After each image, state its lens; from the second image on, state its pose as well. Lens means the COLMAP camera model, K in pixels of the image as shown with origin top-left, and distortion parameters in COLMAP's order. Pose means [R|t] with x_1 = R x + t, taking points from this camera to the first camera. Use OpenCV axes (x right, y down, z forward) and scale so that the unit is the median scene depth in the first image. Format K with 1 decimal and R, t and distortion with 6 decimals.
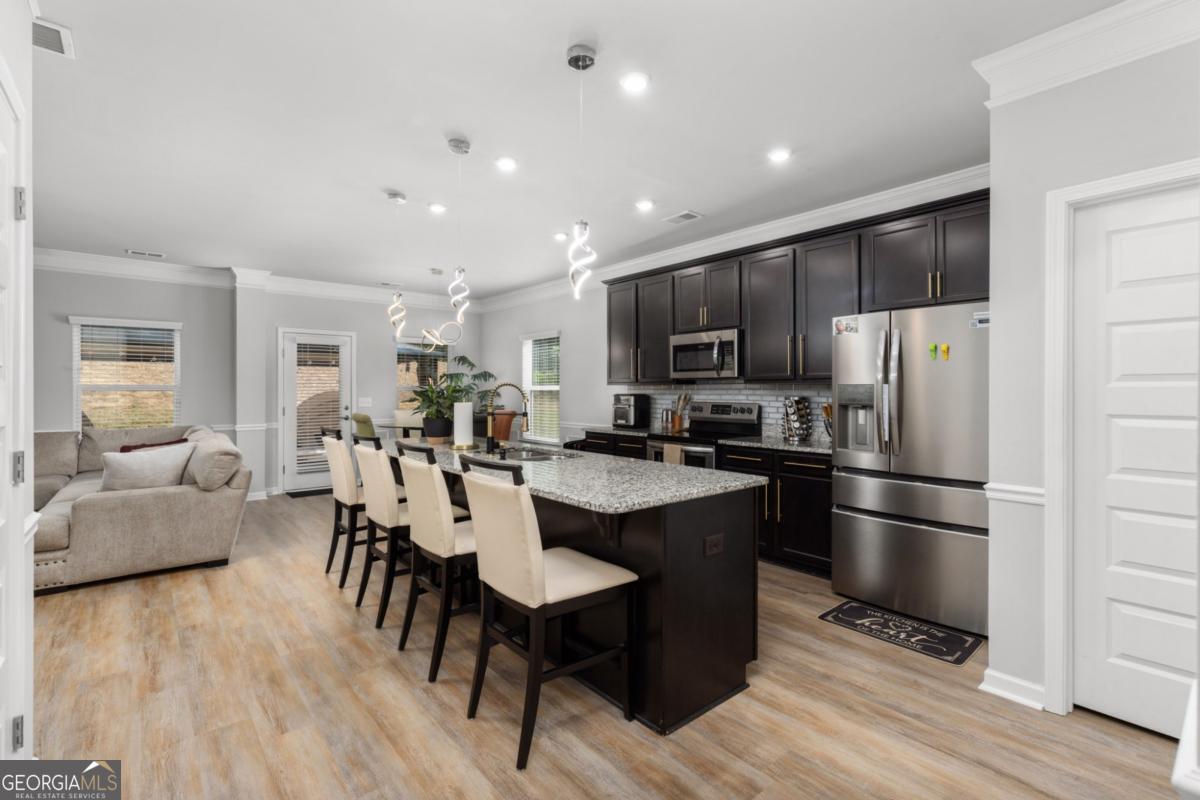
lens RADIAL K [[545.2, 0, 596.6], [0, 545.2, 383.1], [0, 0, 1]] dist [0.004523, 0.000215]
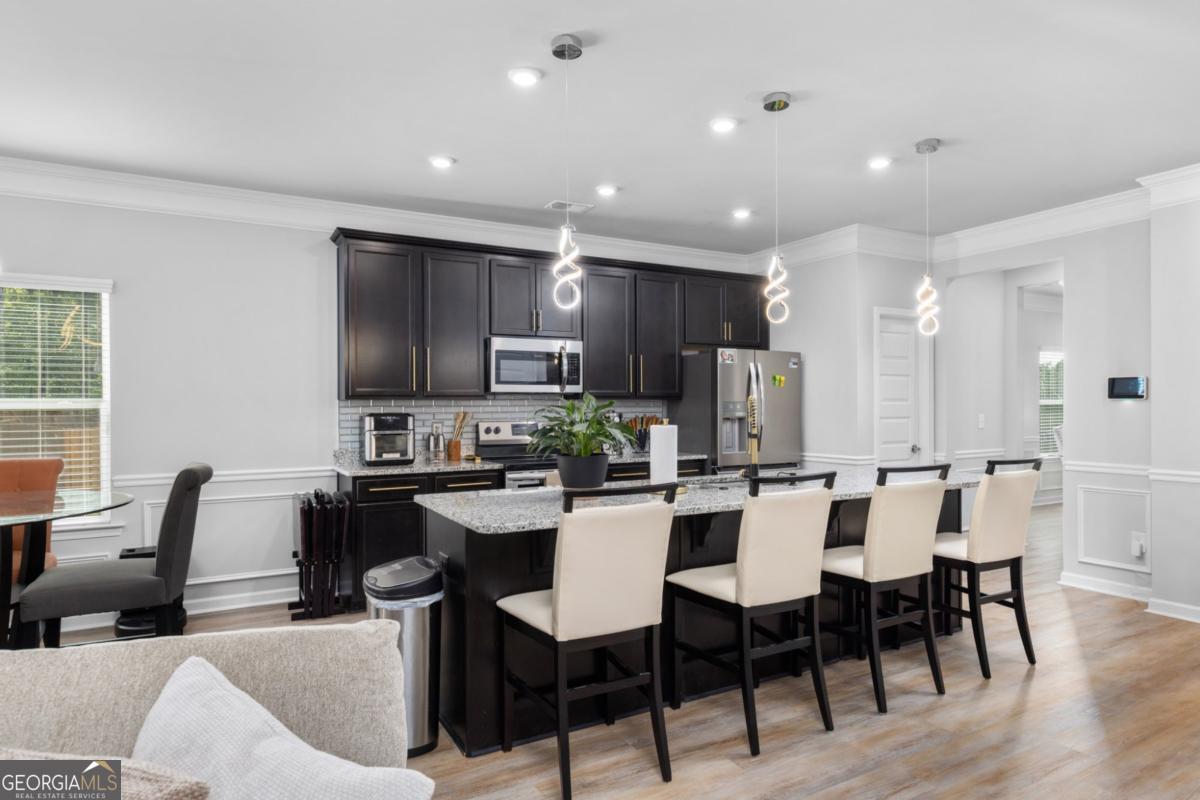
lens RADIAL K [[731.0, 0, 600.0], [0, 731.0, 400.0], [0, 0, 1]] dist [0.001940, 0.000170]
pose [[0.190758, 0.002682, 0.981633, -1.063995], [-0.009140, 0.999958, -0.000956, 0.001931], [-0.981594, -0.008790, 0.190775, 0.800557]]
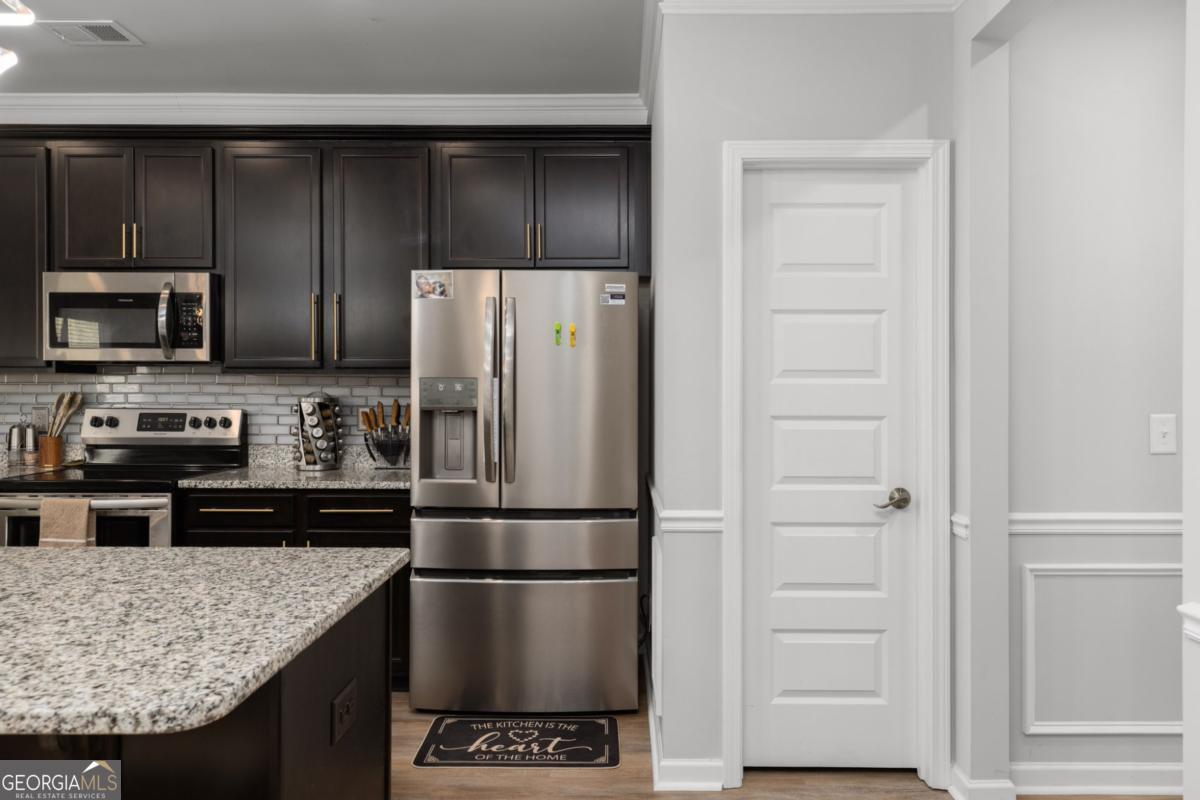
lens RADIAL K [[787.3, 0, 605.6], [0, 787.3, 379.8], [0, 0, 1]] dist [0.009531, 0.002752]
pose [[0.646150, 0.007186, 0.763176, -0.095452], [-0.012656, 0.999919, 0.001300, 0.001006], [-0.763105, -0.010499, 0.646189, 0.212667]]
